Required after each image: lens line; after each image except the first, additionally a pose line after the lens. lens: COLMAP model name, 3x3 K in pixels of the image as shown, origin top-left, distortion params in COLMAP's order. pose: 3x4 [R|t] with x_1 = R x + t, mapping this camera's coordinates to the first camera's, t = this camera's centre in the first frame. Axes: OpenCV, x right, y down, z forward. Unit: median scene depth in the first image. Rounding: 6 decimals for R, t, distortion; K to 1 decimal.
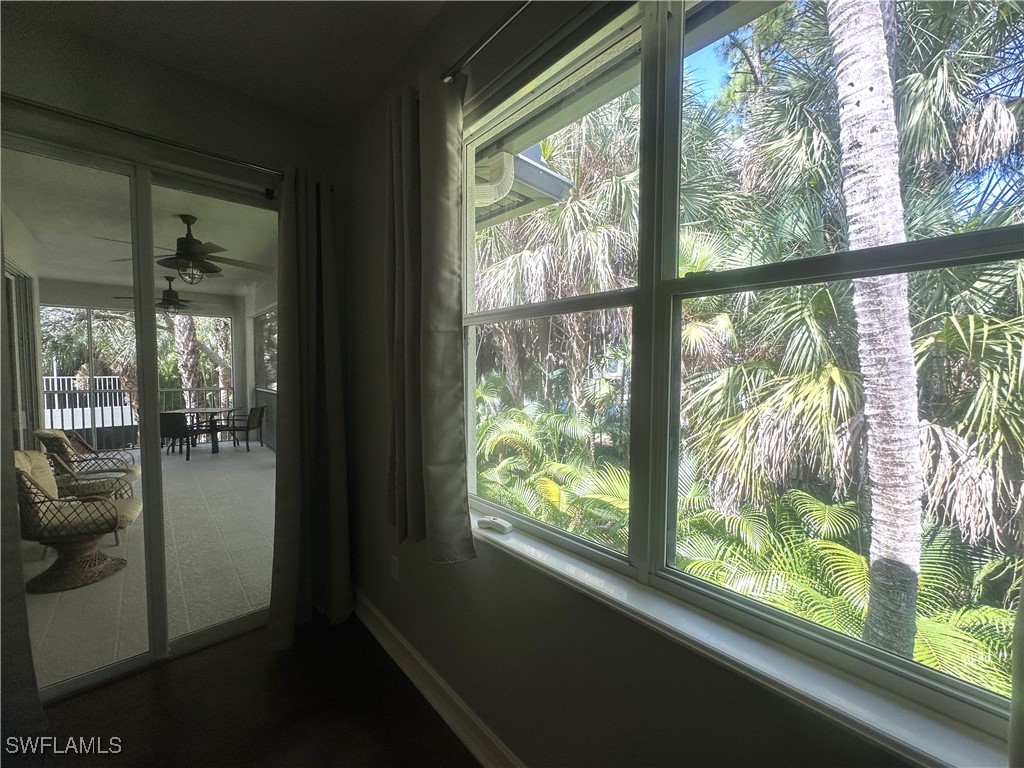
lens RADIAL K [[410.0, 0, 509.2], [0, 410.0, 385.4], [0, 0, 1]] dist [-0.002005, 0.000074]
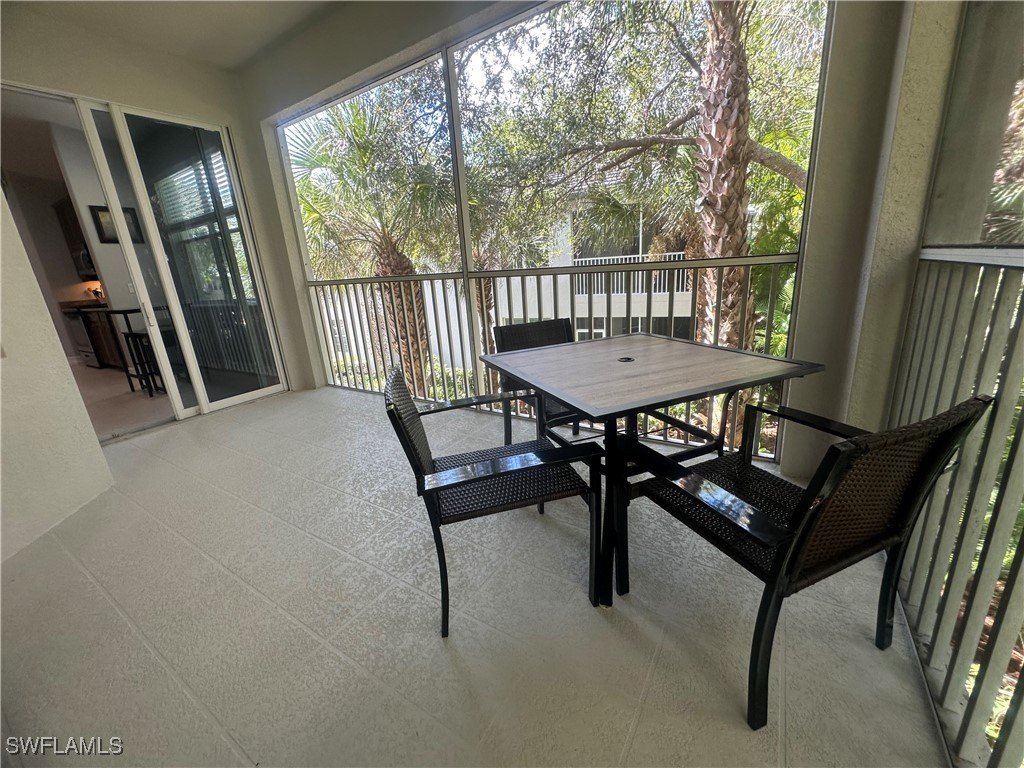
lens RADIAL K [[410.0, 0, 509.2], [0, 410.0, 385.4], [0, 0, 1]] dist [-0.002005, 0.000074]
pose [[0.269049, 0.247103, -0.930888, -0.553334], [0.032291, 0.963670, 0.265138, 0.012154], [0.962585, -0.101394, 0.251296, 0.886381]]
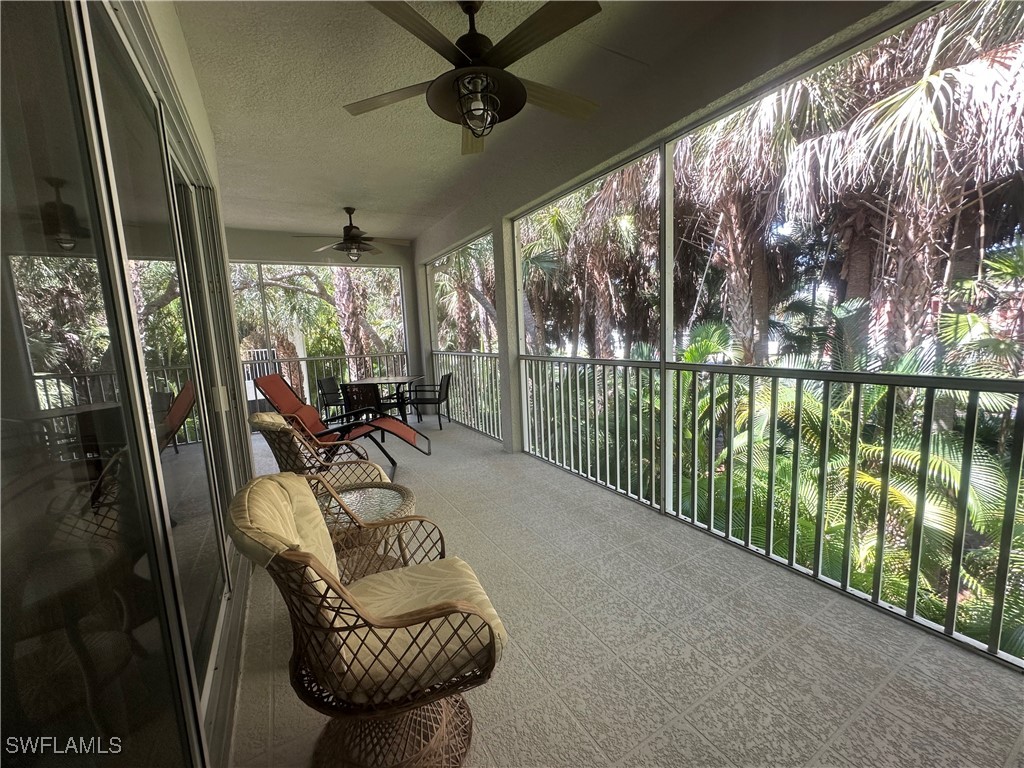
lens RADIAL K [[410.0, 0, 509.2], [0, 410.0, 385.4], [0, 0, 1]] dist [-0.002005, 0.000074]
pose [[0.976478, -0.021920, -0.214499, -0.323958], [0.041018, 0.995537, 0.084994, 0.011982], [0.211679, -0.091794, 0.973019, 0.241864]]
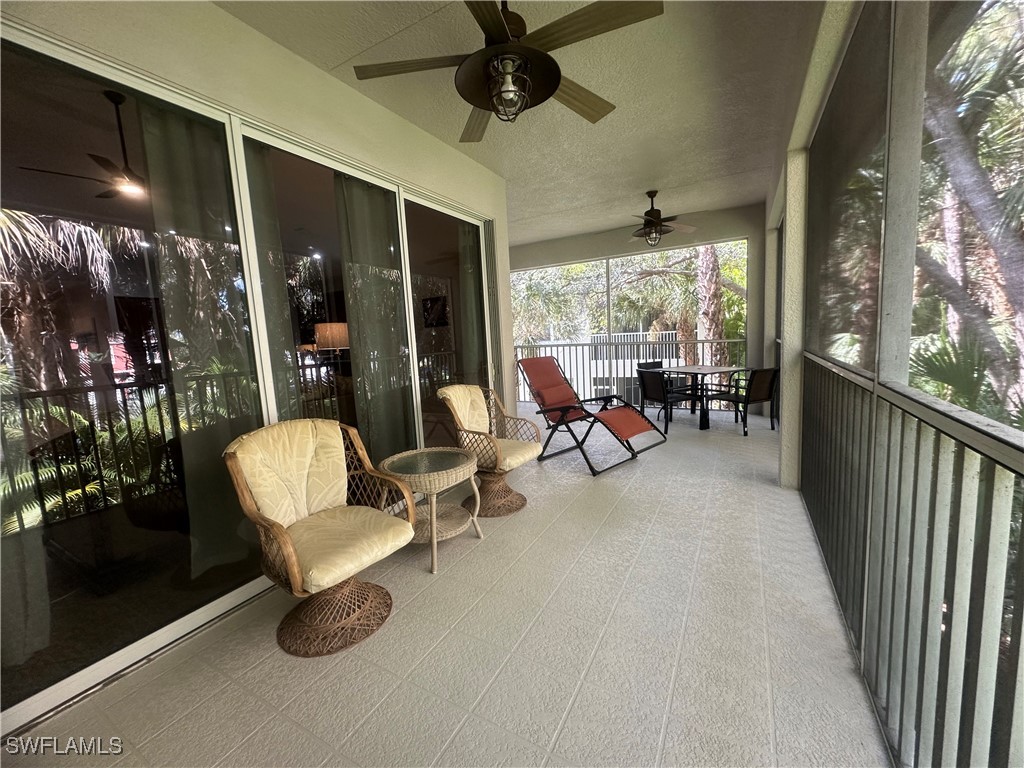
lens RADIAL K [[410.0, 0, 509.2], [0, 410.0, 385.4], [0, 0, 1]] dist [-0.002005, 0.000074]
pose [[0.325462, 0.089534, -0.941307, -0.142849], [0.018391, 0.994719, 0.100973, 0.008066], [0.945376, -0.050174, 0.322096, 0.423243]]
